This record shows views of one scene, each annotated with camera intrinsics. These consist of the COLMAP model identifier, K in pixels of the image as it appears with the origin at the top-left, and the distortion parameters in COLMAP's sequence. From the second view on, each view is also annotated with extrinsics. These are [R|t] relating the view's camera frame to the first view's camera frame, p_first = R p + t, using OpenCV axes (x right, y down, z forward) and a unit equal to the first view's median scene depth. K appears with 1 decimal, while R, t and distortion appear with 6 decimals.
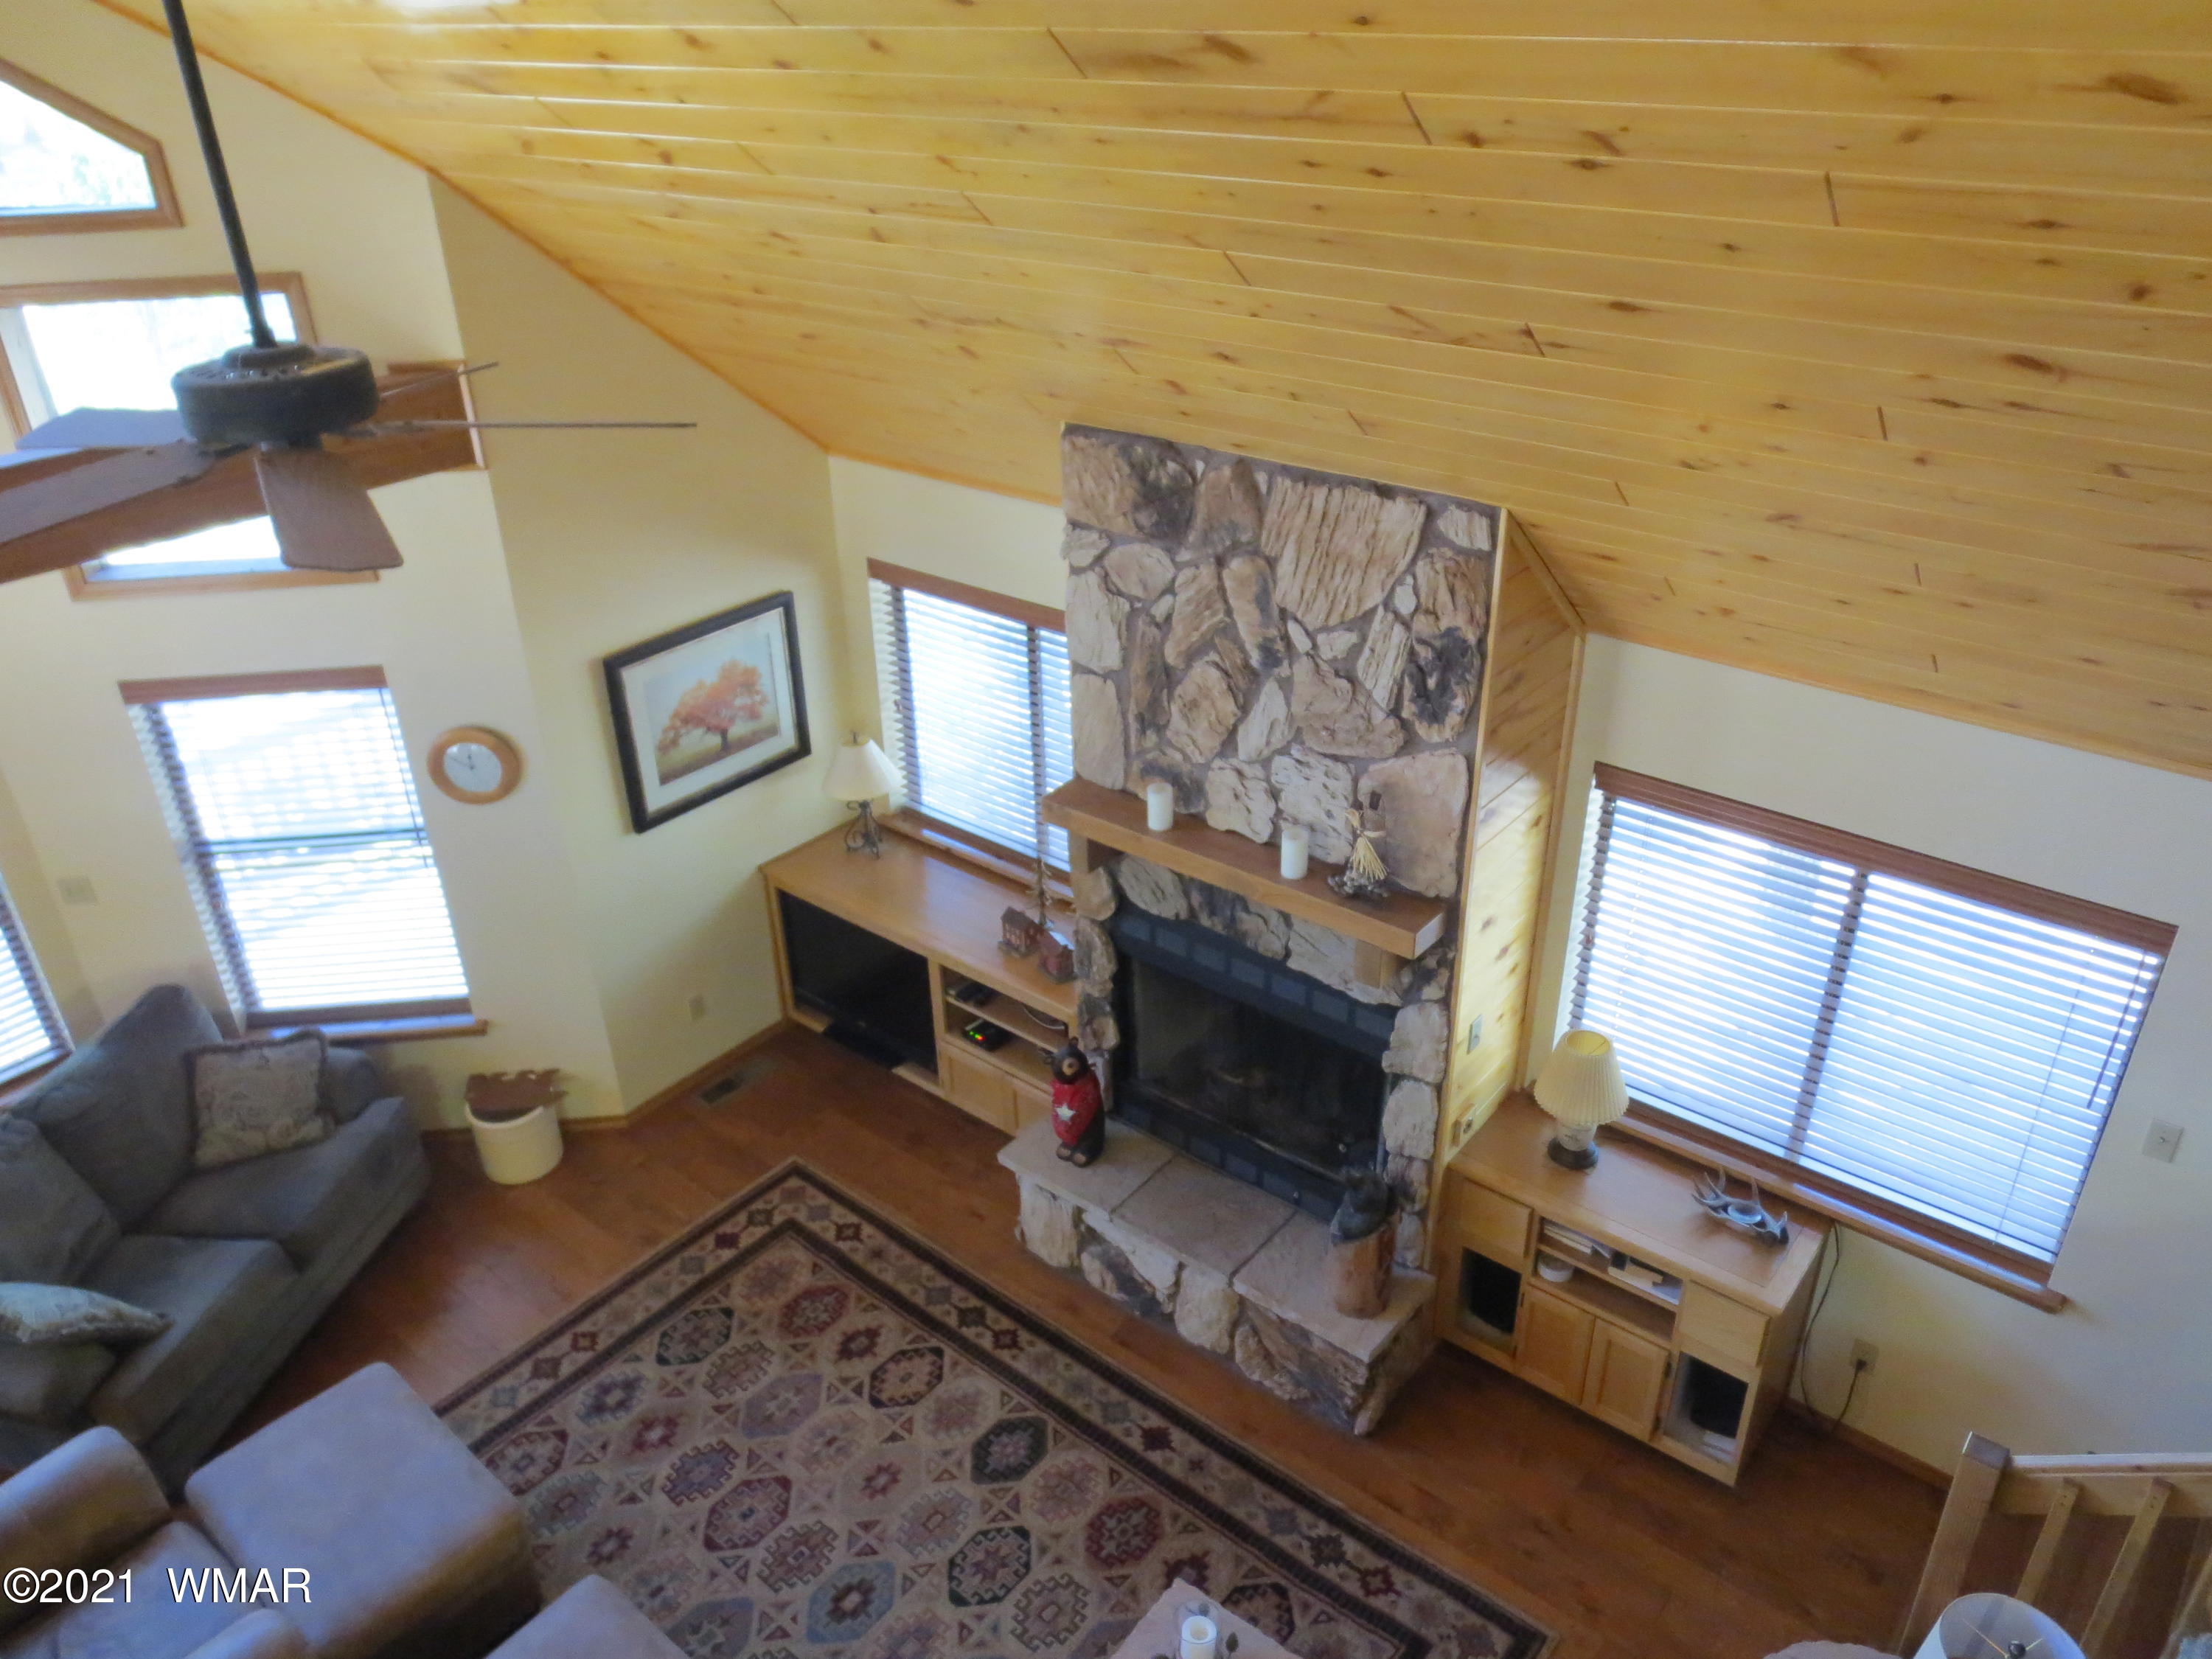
lens RADIAL K [[1602.3, 0, 1110.4], [0, 1602.3, 836.6], [0, 0, 1]] dist [-0.020351, 0.014205]
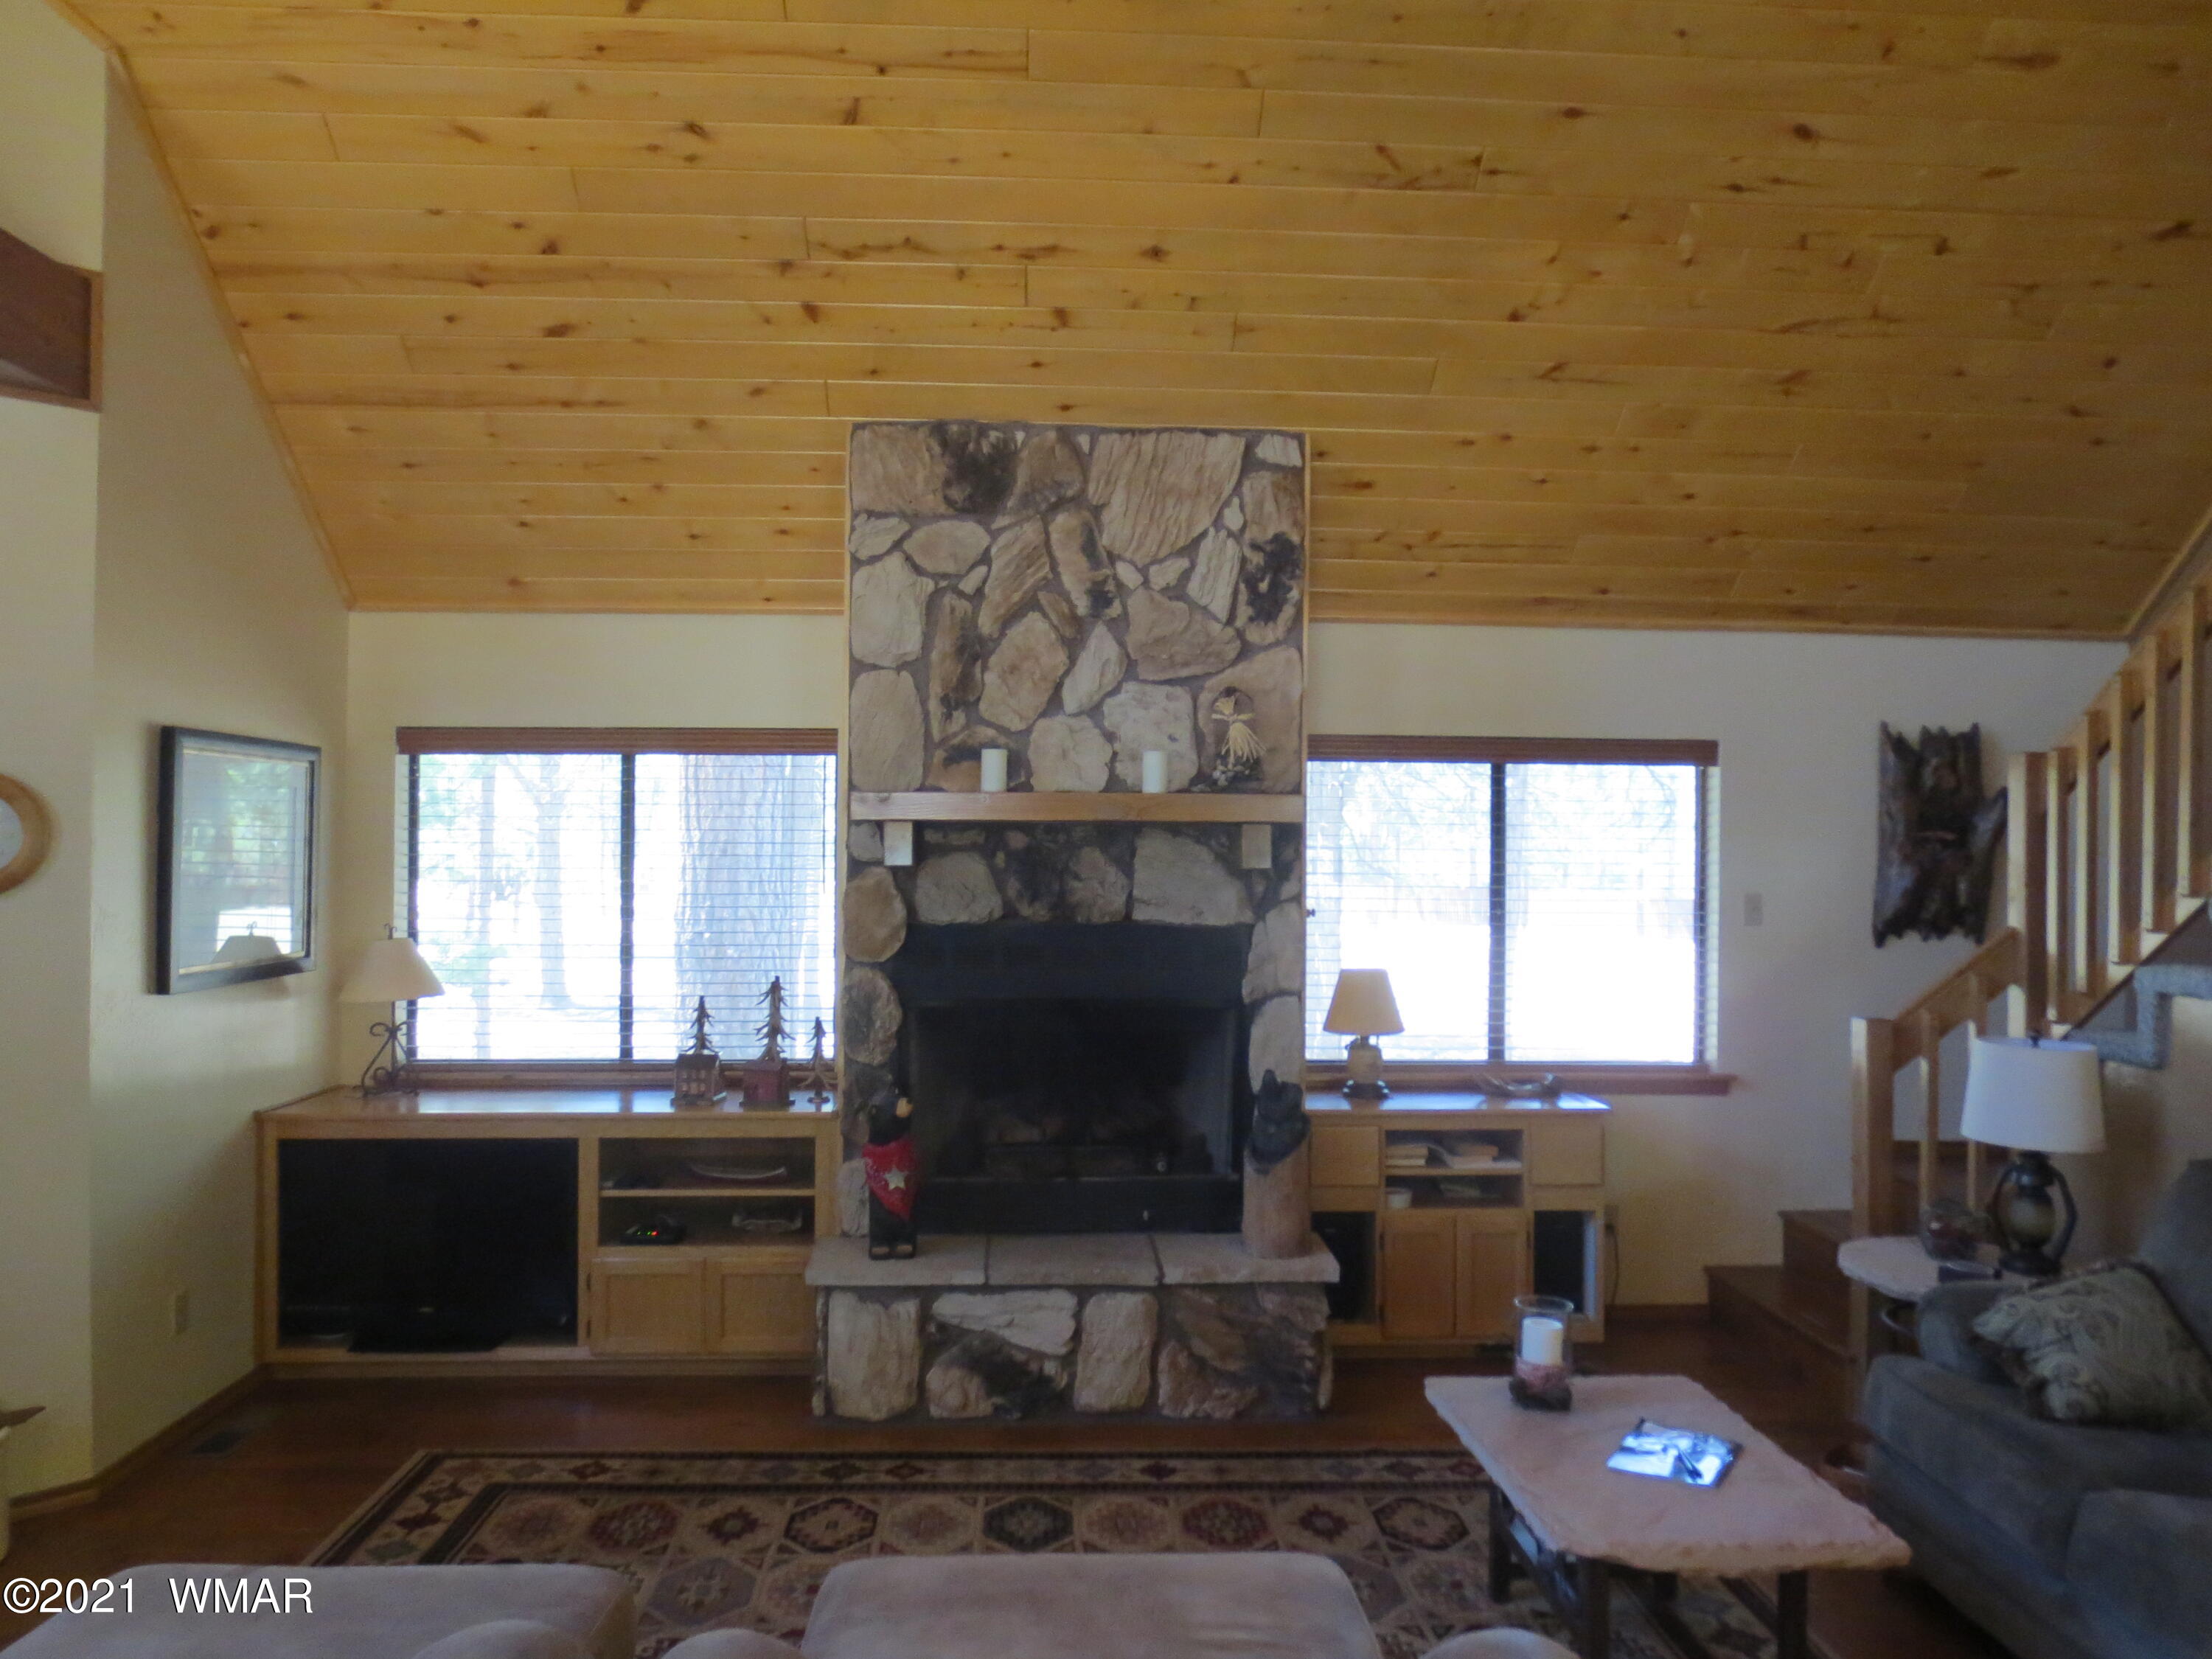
lens RADIAL K [[1602.3, 0, 1104.9], [0, 1602.3, 836.2], [0, 0, 1]] dist [-0.020351, 0.014205]
pose [[0.745327, 0.032013, 0.665930, -0.585013], [0.300499, 0.875501, -0.378416, 0.418531], [-0.595136, 0.482155, 0.642915, 0.350081]]
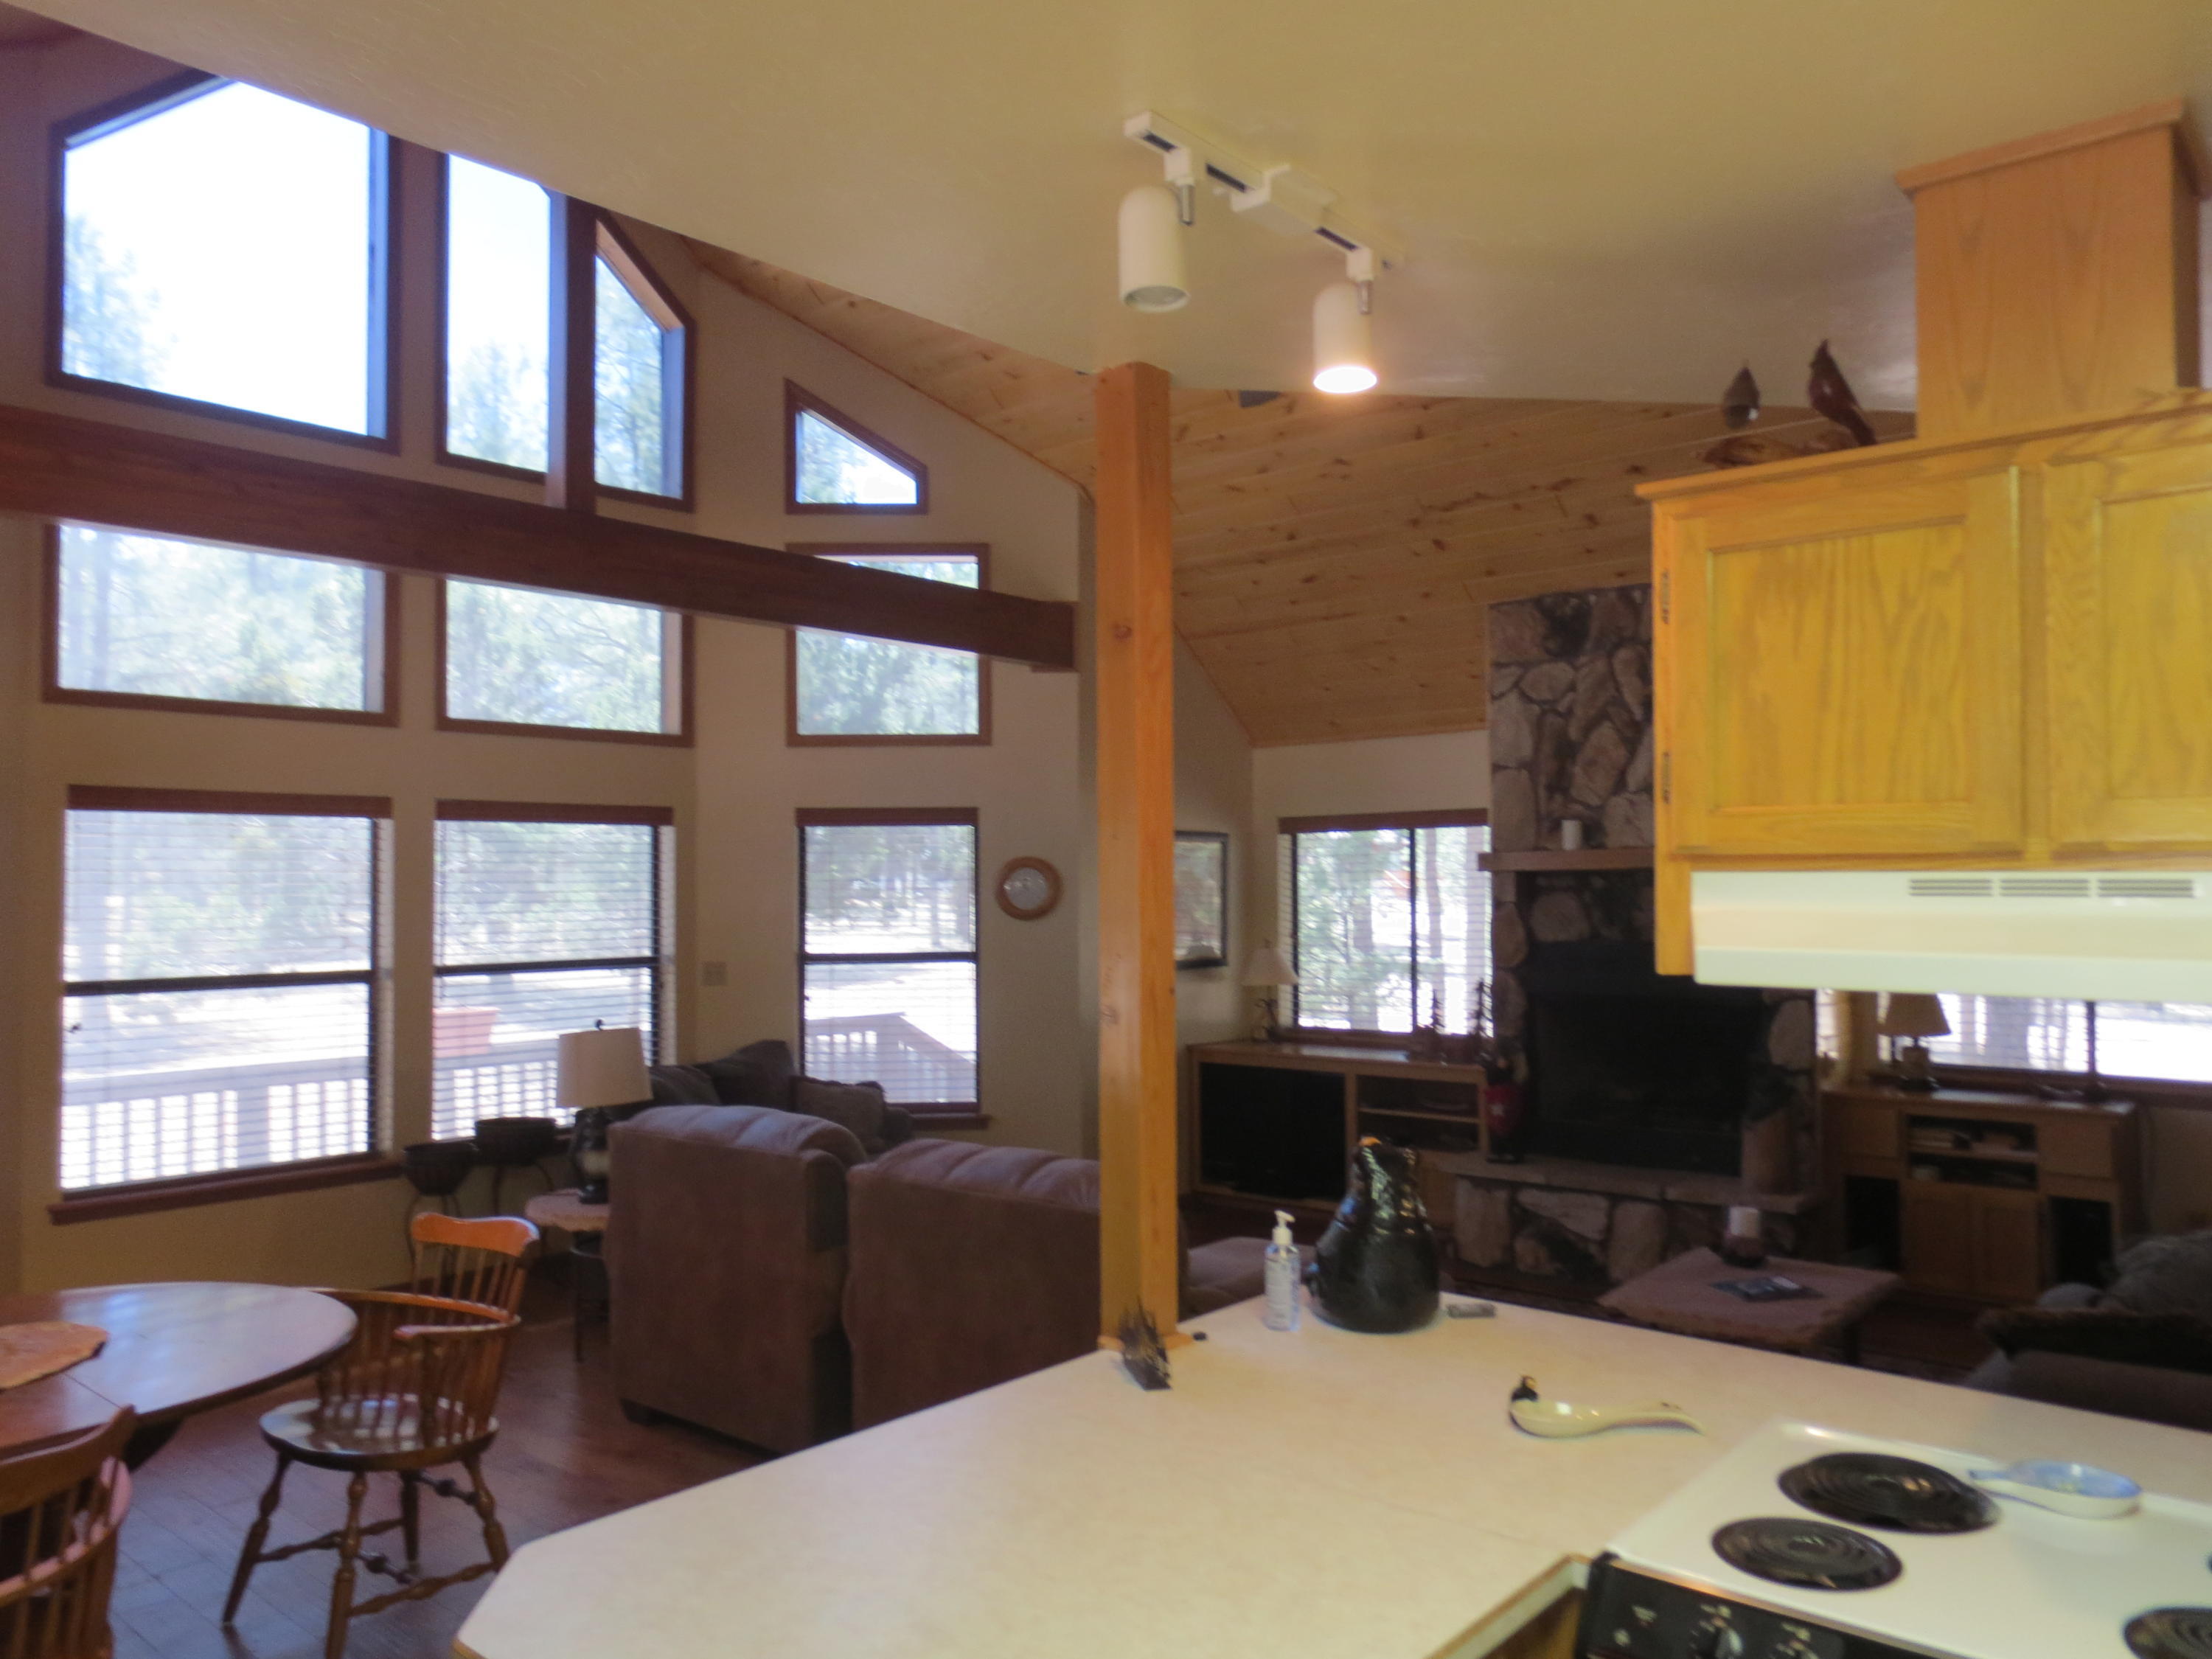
lens RADIAL K [[1602.3, 0, 1101.3], [0, 1602.3, 832.5], [0, 0, 1]] dist [-0.020351, 0.014205]
pose [[0.999202, 0.013350, -0.037655, -0.340124], [-0.030734, 0.859052, -0.510966, 0.732771], [0.025526, 0.511715, 0.858776, -0.238530]]
